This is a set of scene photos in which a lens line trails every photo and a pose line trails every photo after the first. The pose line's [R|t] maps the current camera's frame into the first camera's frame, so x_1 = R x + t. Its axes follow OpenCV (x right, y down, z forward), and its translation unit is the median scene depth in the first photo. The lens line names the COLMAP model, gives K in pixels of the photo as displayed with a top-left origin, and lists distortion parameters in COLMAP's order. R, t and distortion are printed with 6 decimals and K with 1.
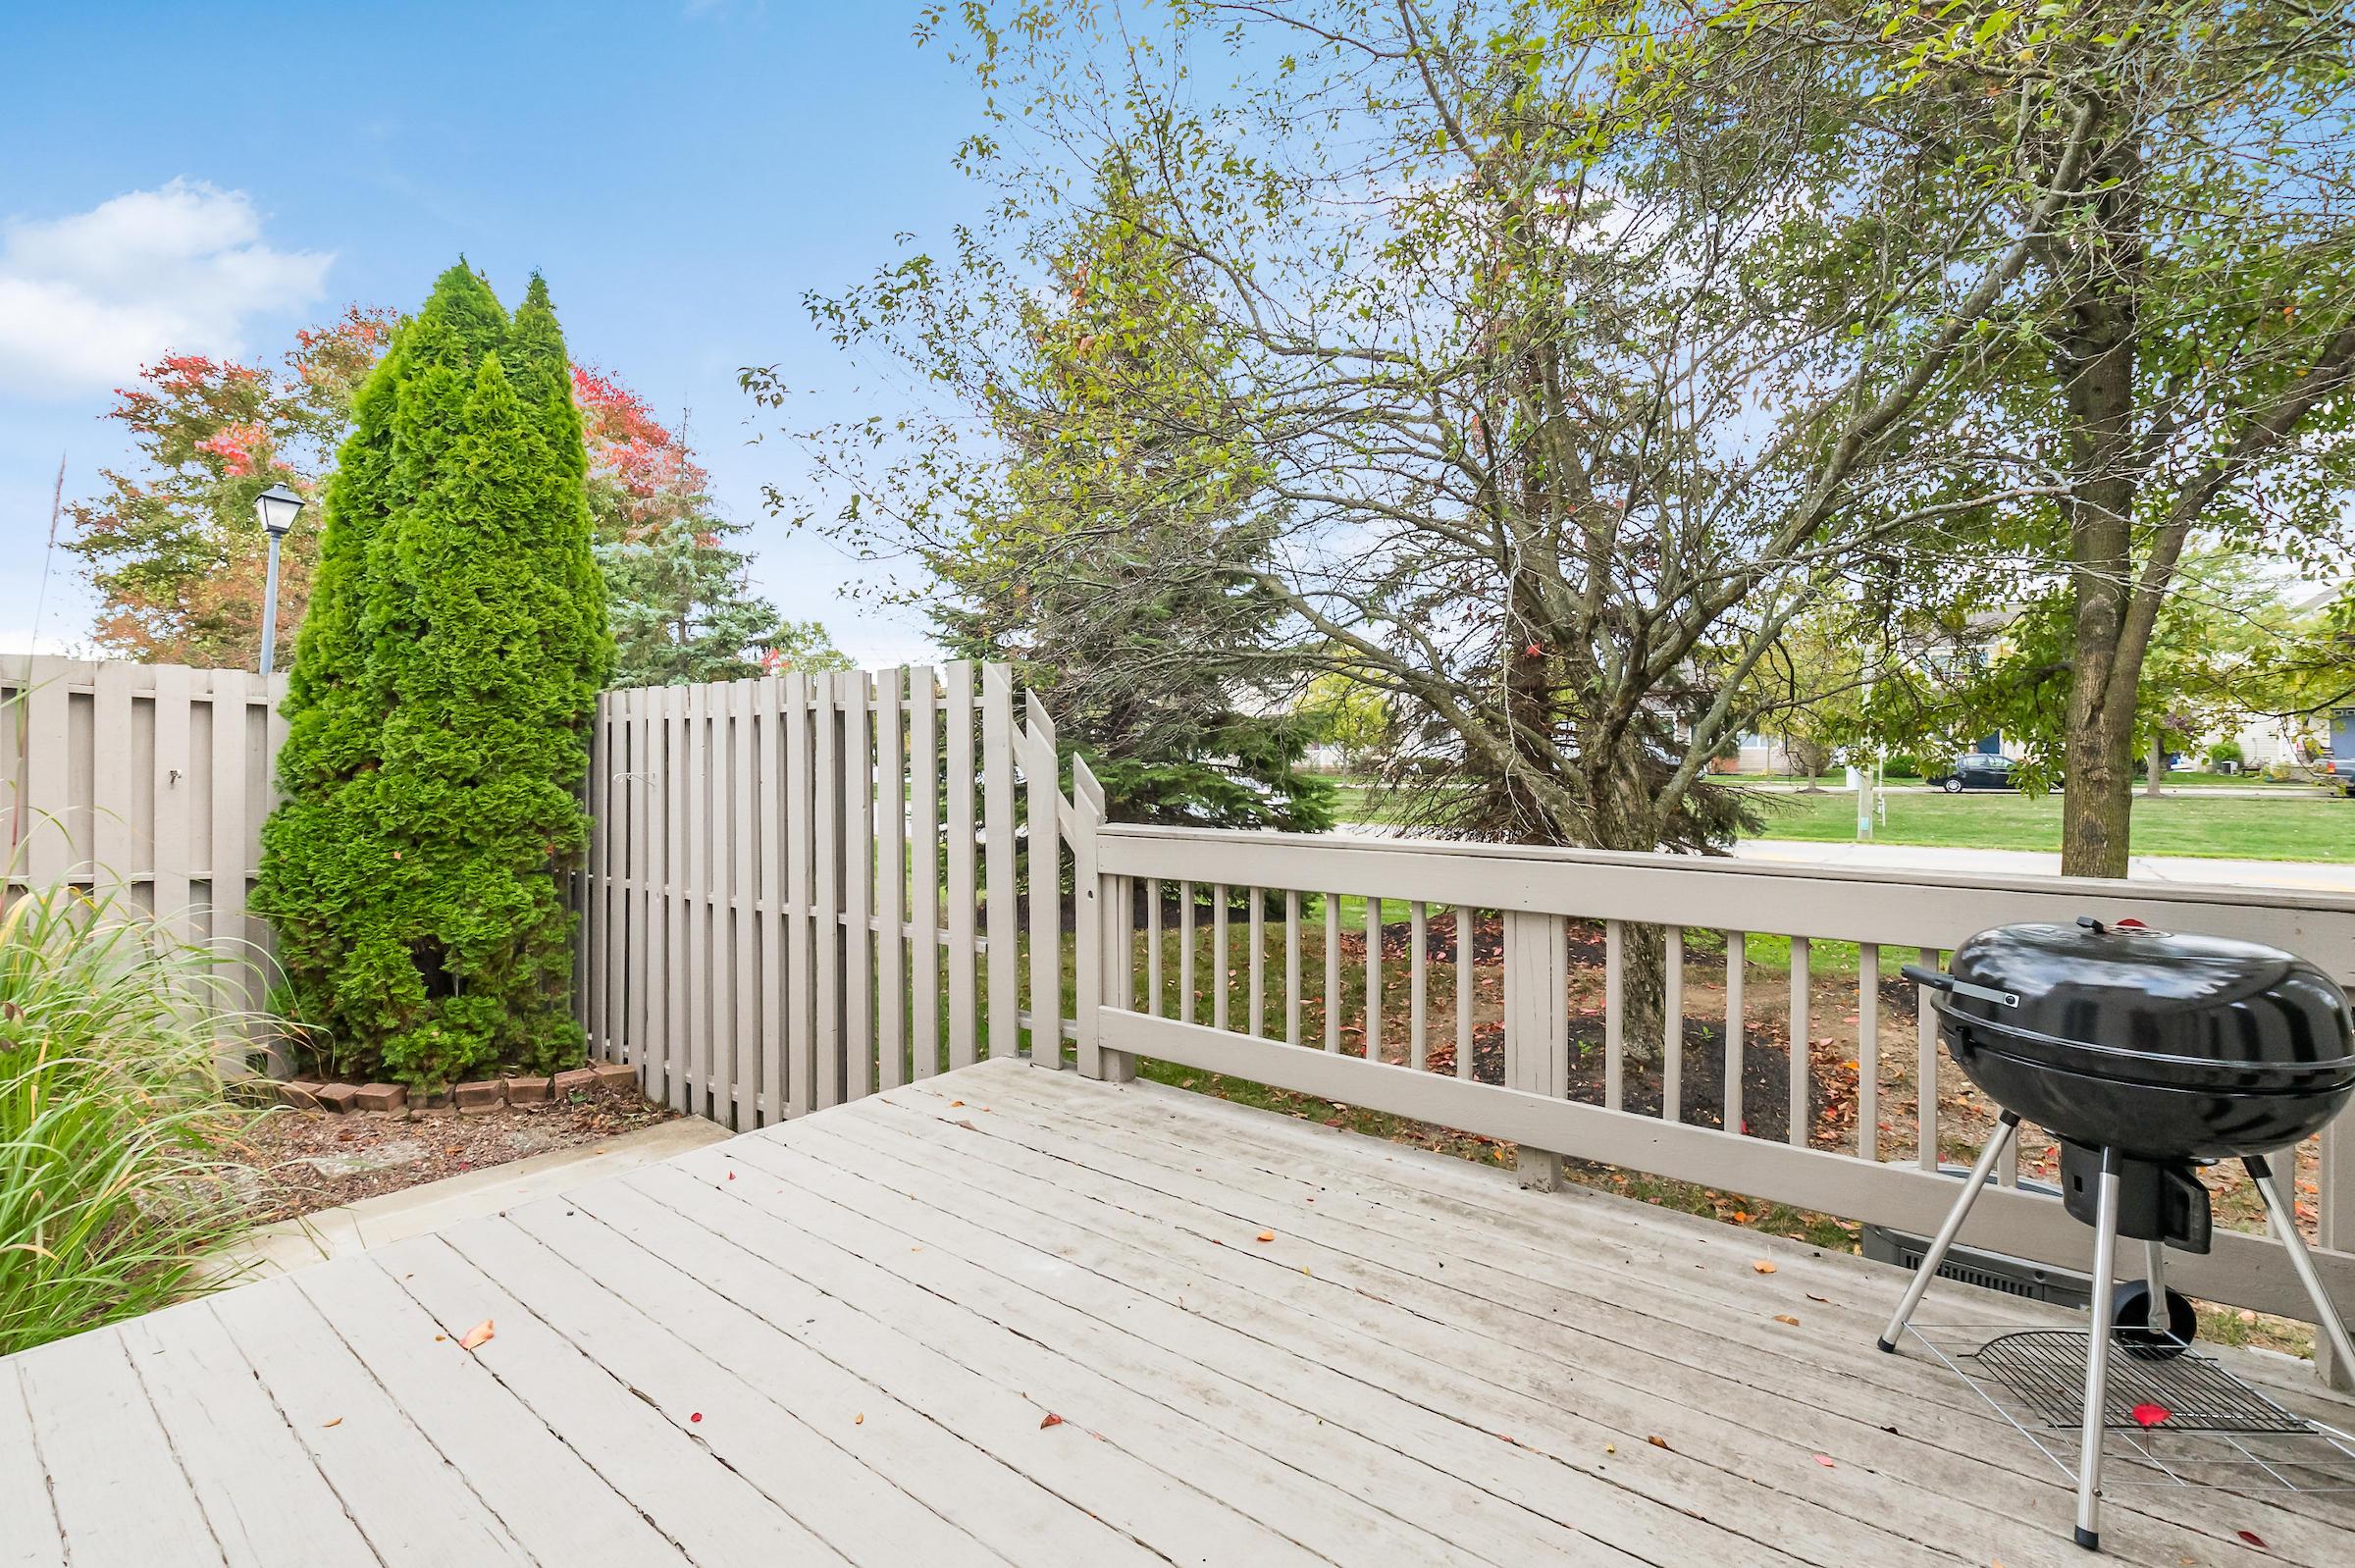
lens RADIAL K [[1043.2, 0, 1177.5], [0, 1043.2, 784.0], [0, 0, 1]] dist [-0.001227, -0.019086]
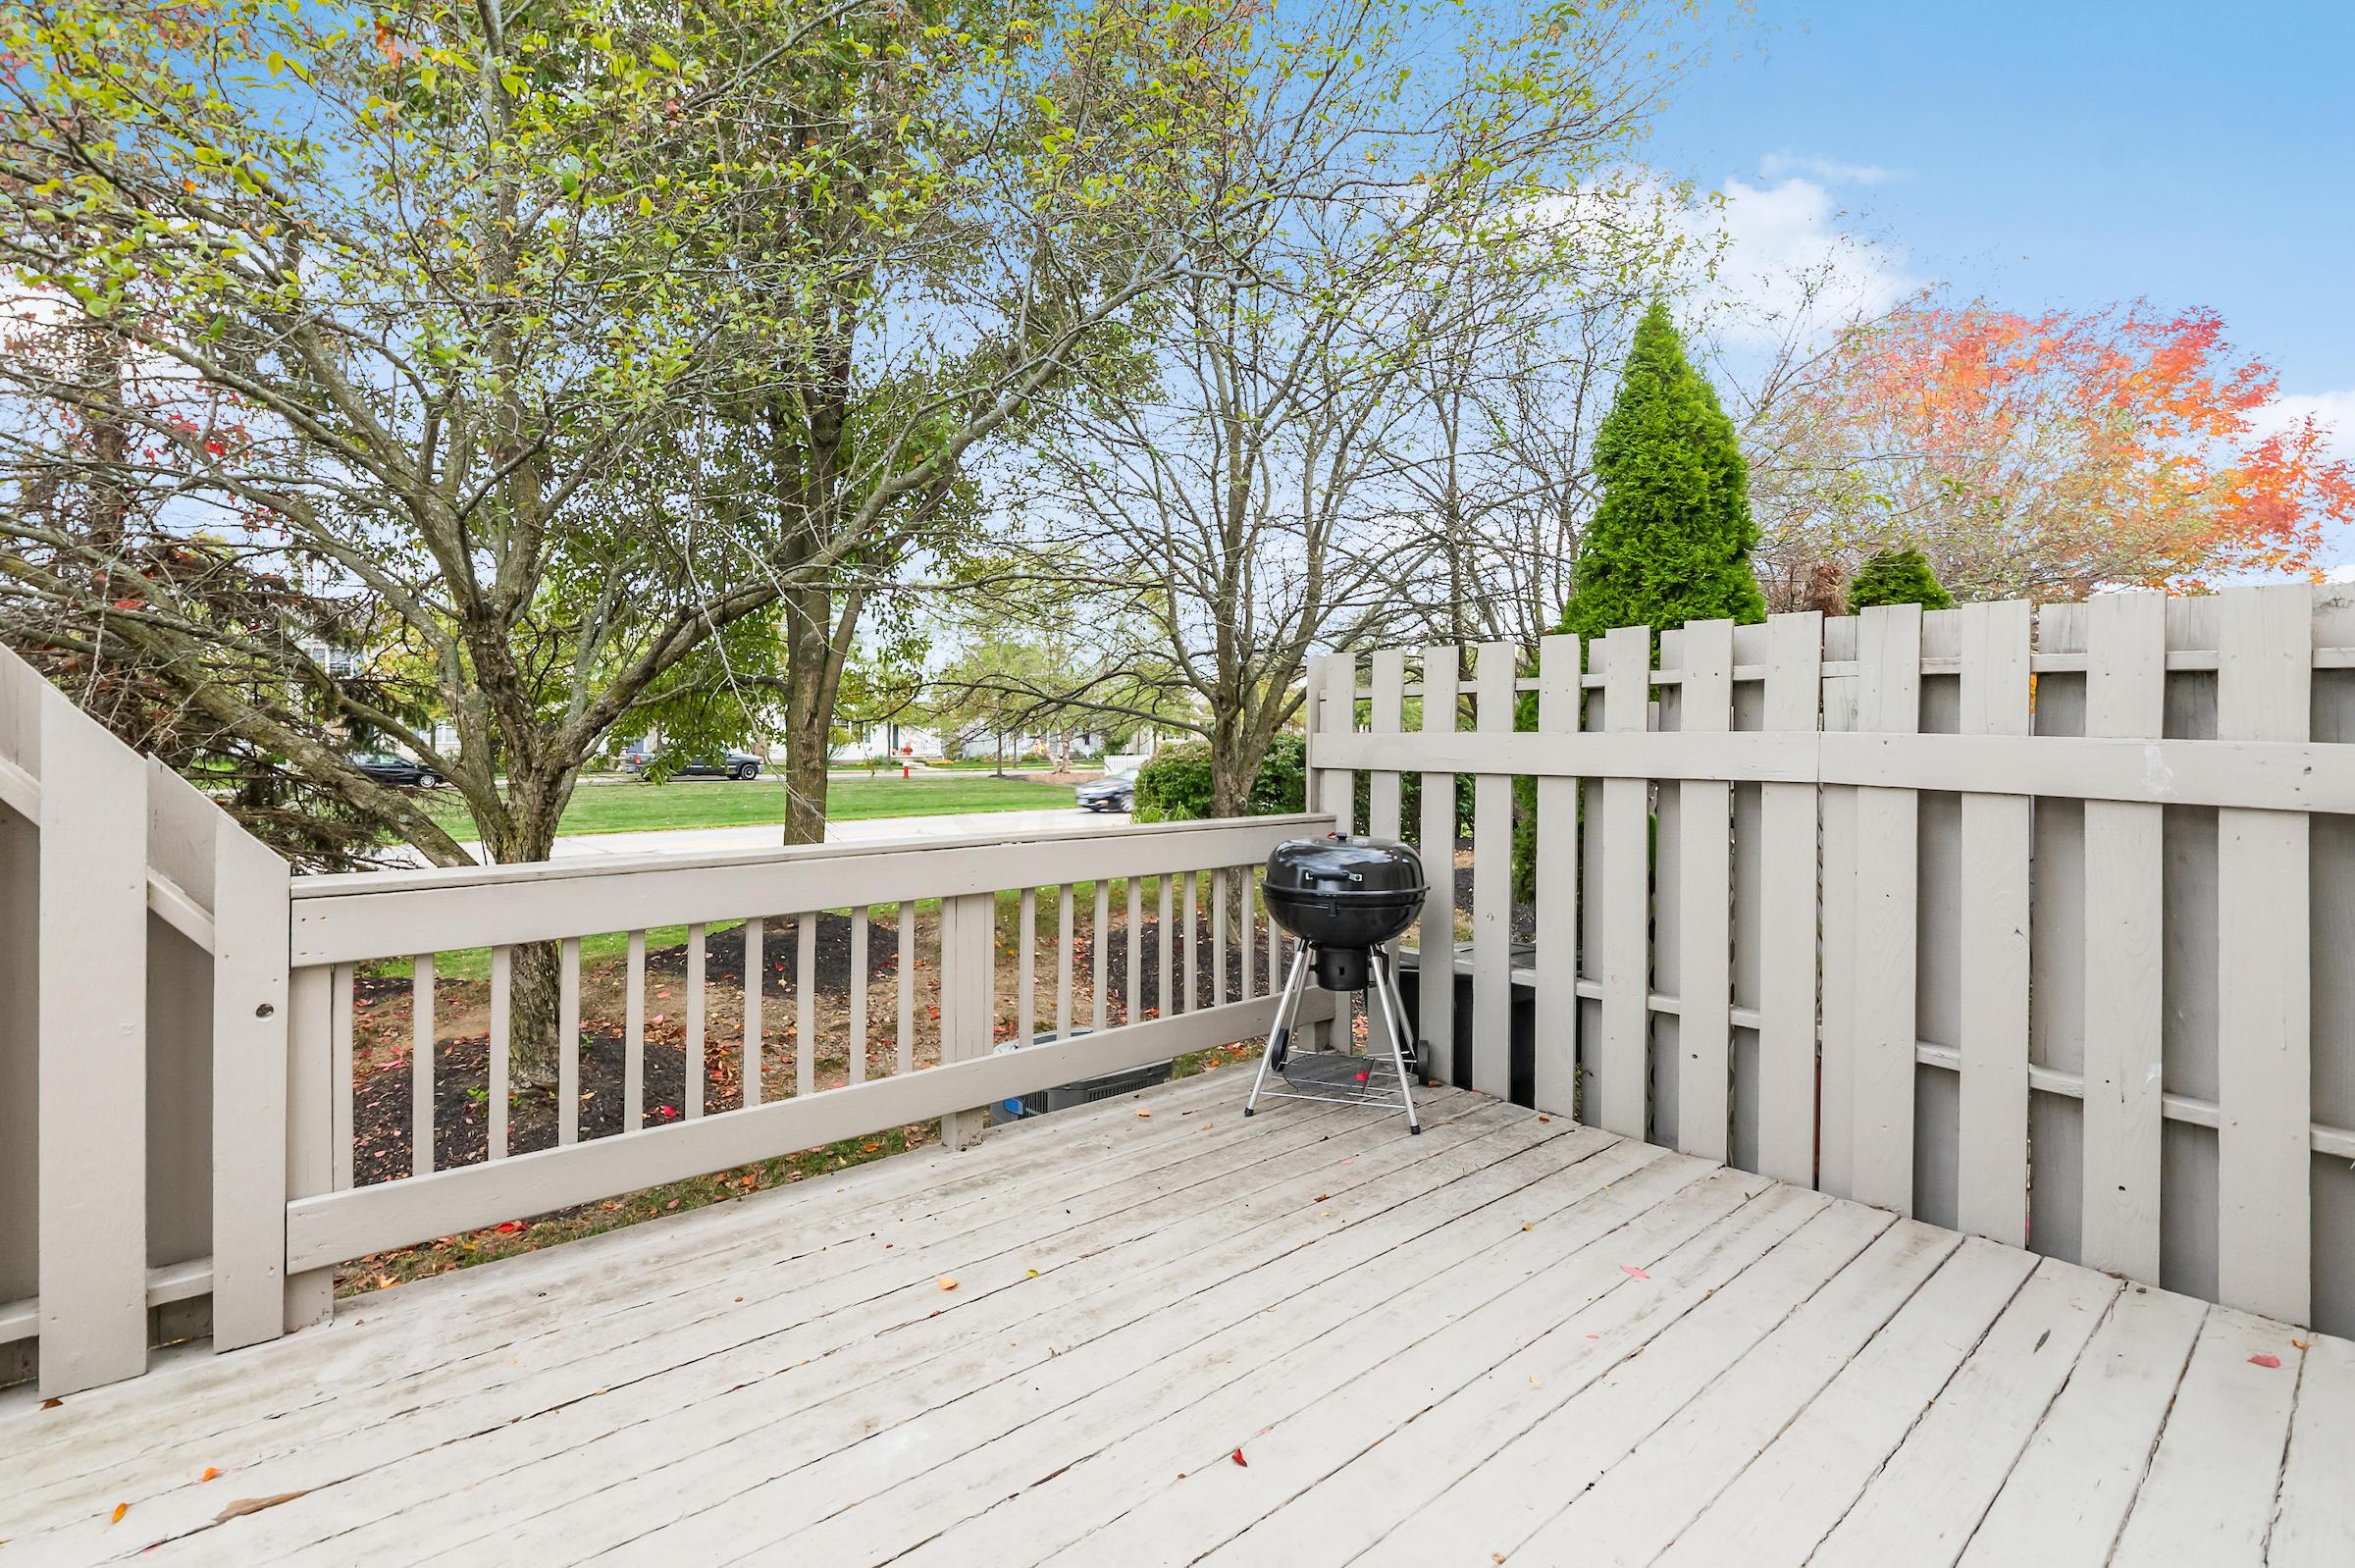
lens RADIAL K [[1041.4, 0, 1176.6], [0, 1041.4, 737.8], [0, 0, 1]] dist [-0.025632, -0.000528]
pose [[0.232236, 0.001133, 0.972659, -0.679332], [0.044961, 0.998918, -0.011899, -0.015954], [-0.971620, 0.046495, 0.231934, 0.533023]]
